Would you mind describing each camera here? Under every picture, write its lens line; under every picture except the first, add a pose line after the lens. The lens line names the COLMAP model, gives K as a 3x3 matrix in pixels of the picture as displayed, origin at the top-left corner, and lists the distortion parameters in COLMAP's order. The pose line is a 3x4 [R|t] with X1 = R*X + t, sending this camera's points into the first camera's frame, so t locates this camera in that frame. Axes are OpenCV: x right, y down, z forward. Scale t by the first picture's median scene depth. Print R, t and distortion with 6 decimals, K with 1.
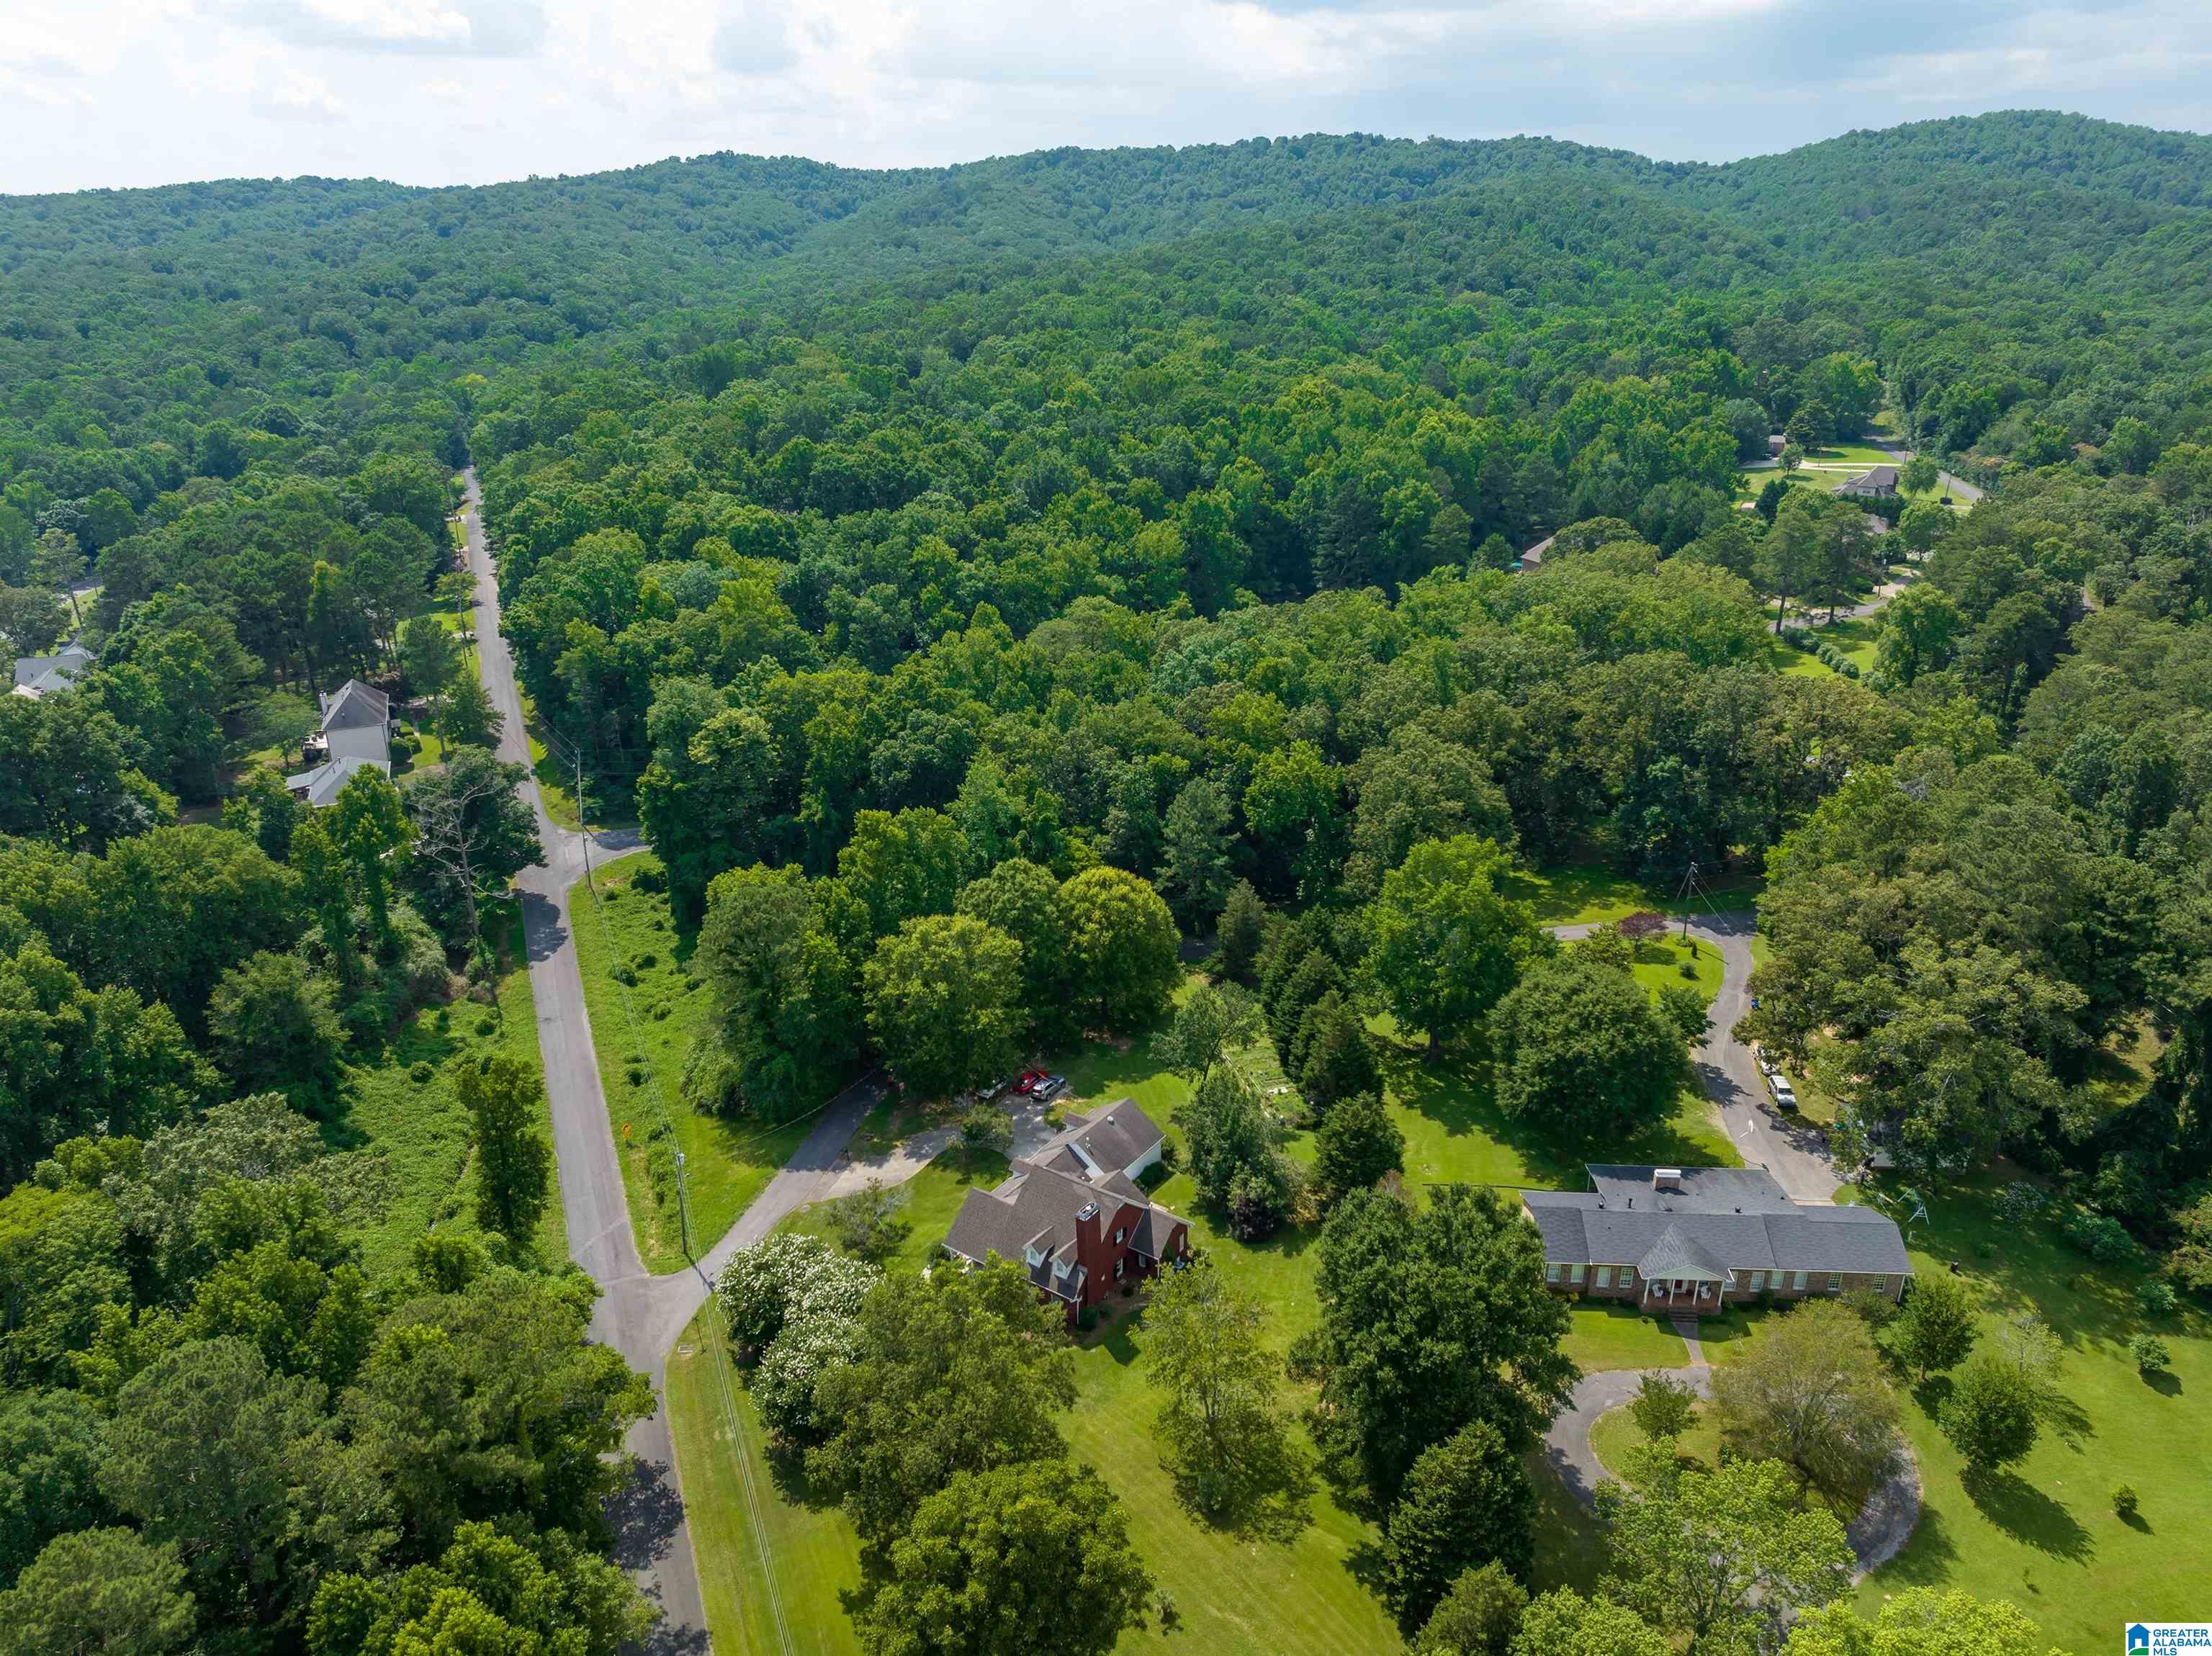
lens RADIAL K [[1598.3, 0, 1115.3], [0, 1598.3, 795.7], [0, 0, 1]] dist [-0.043505, 0.030269]
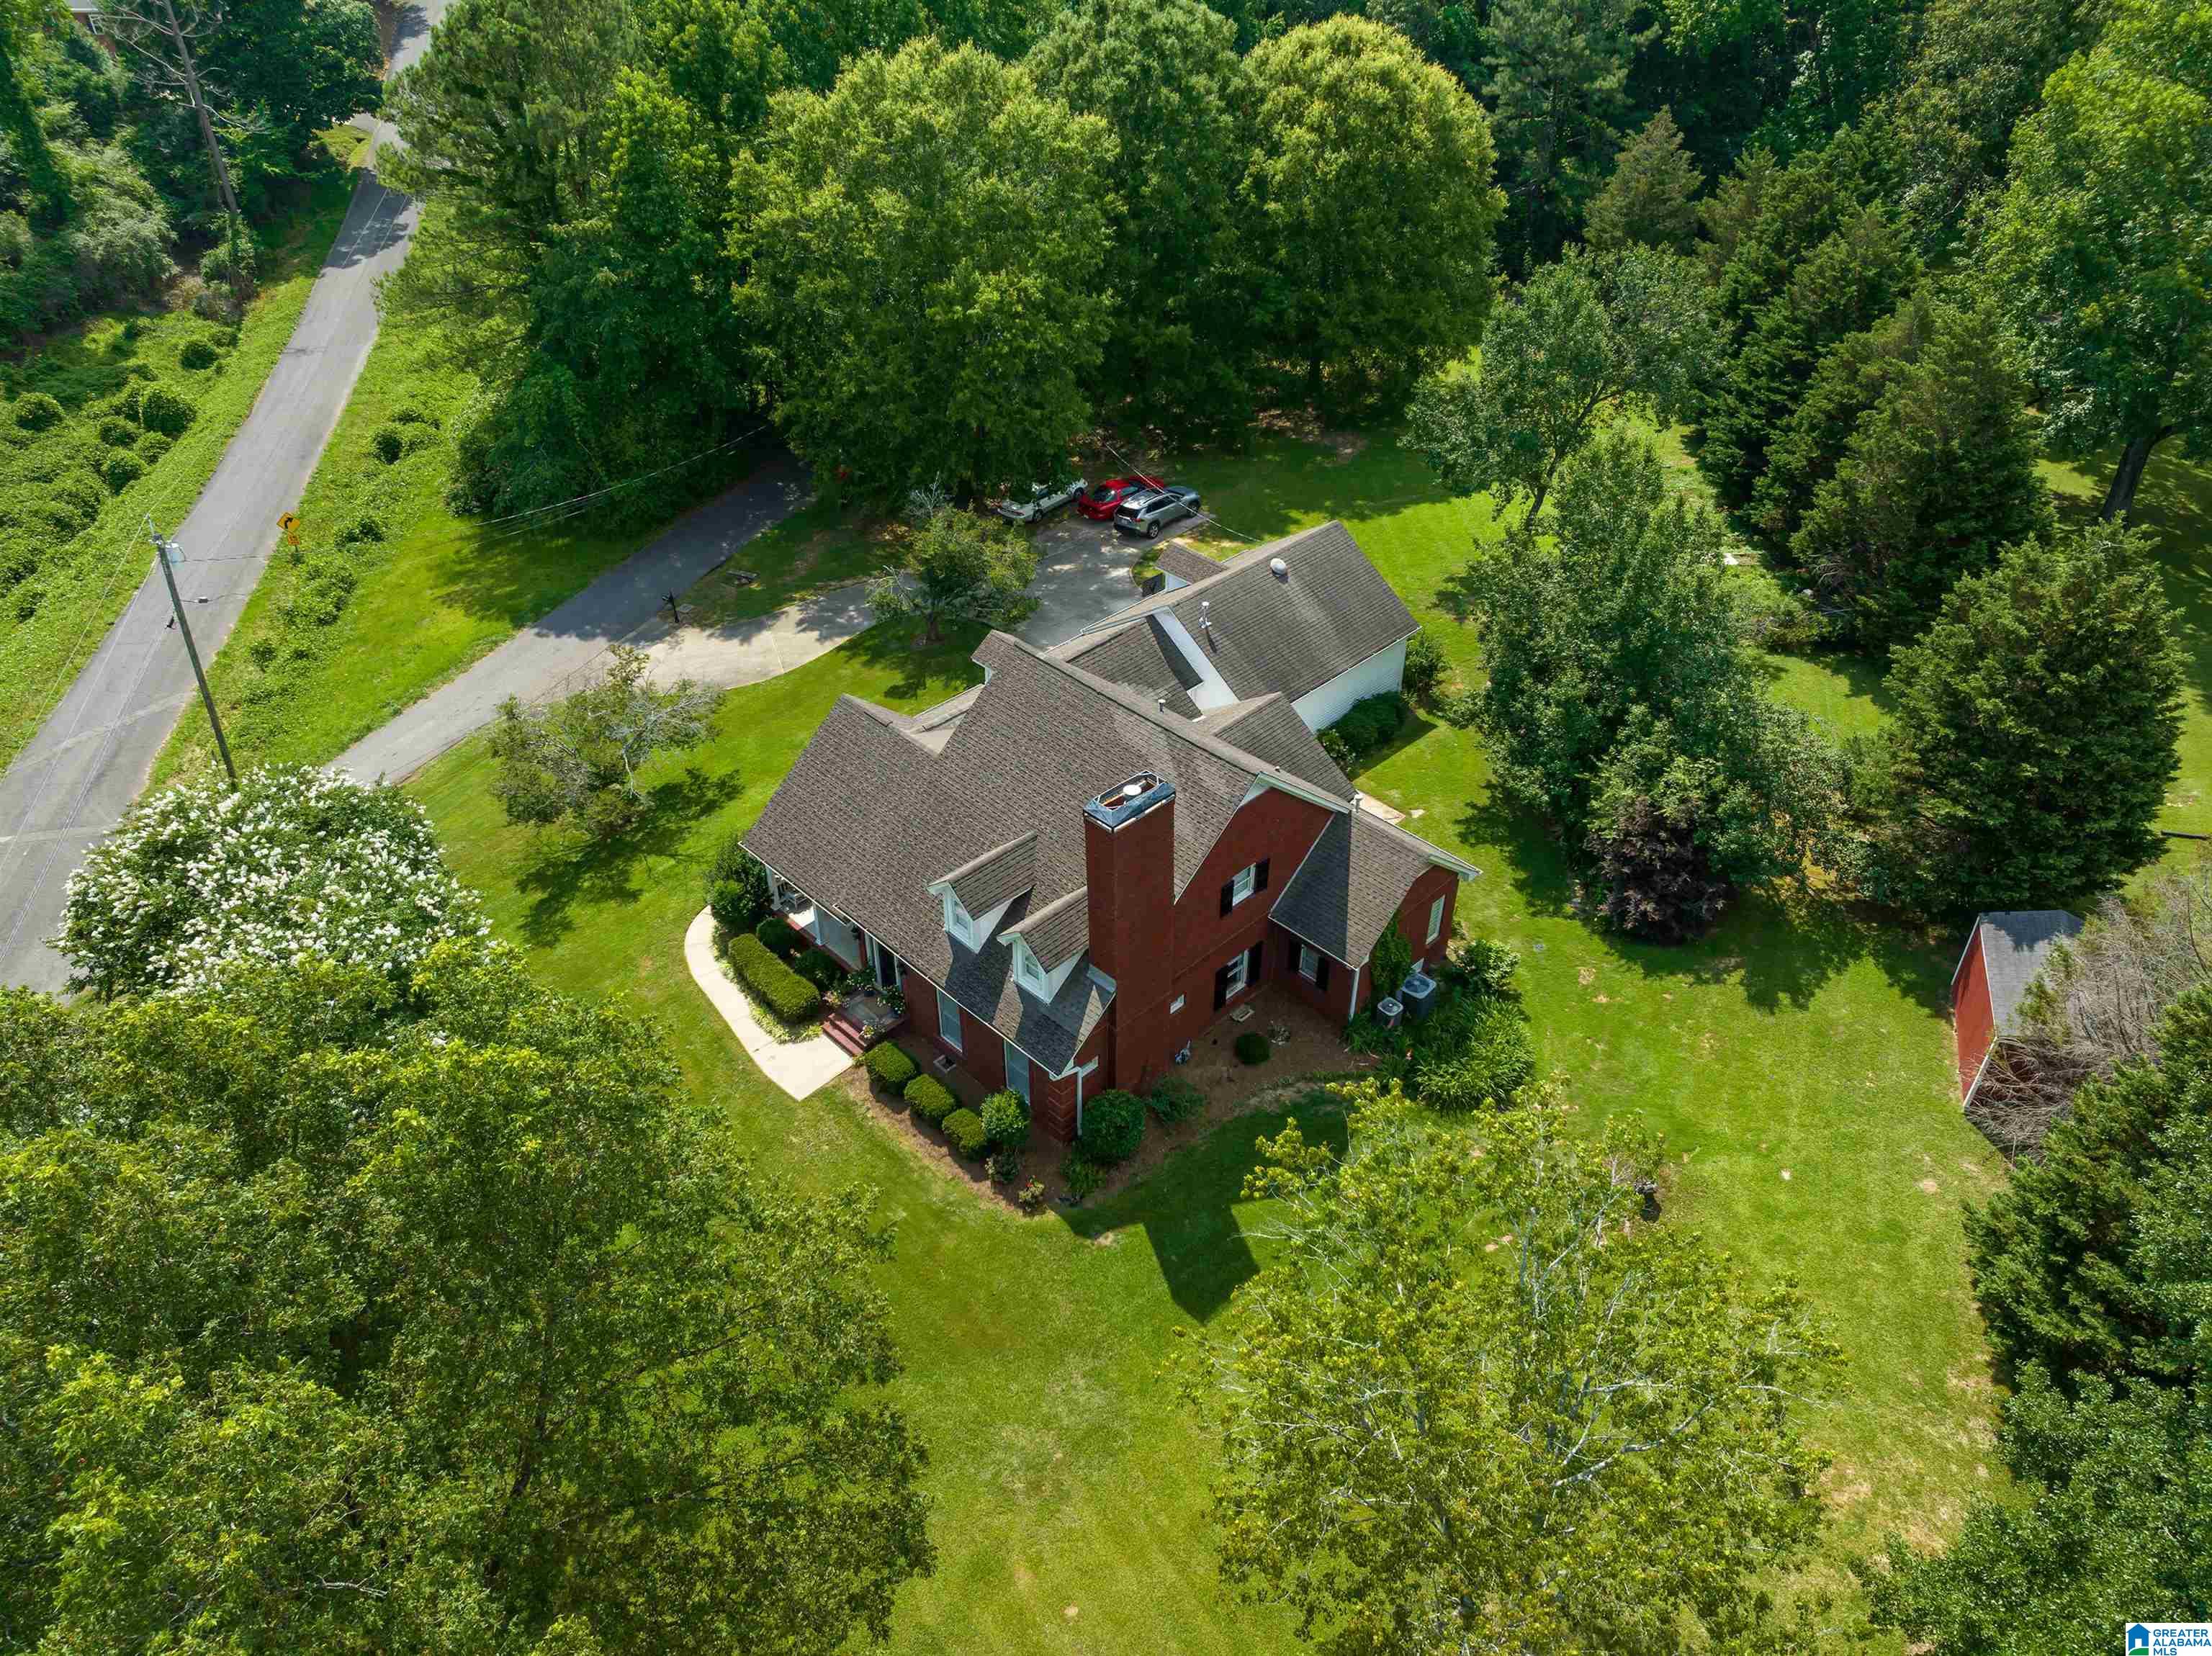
lens RADIAL K [[1573.6, 0, 1106.0], [0, 1573.6, 828.0], [0, 0, 1]] dist [-0.008568, 0.004210]
pose [[0.982621, 0.115767, -0.145098, 0.018005], [-0.070171, 0.955351, 0.287020, 0.158356], [0.171847, -0.271850, 0.946872, 0.627006]]
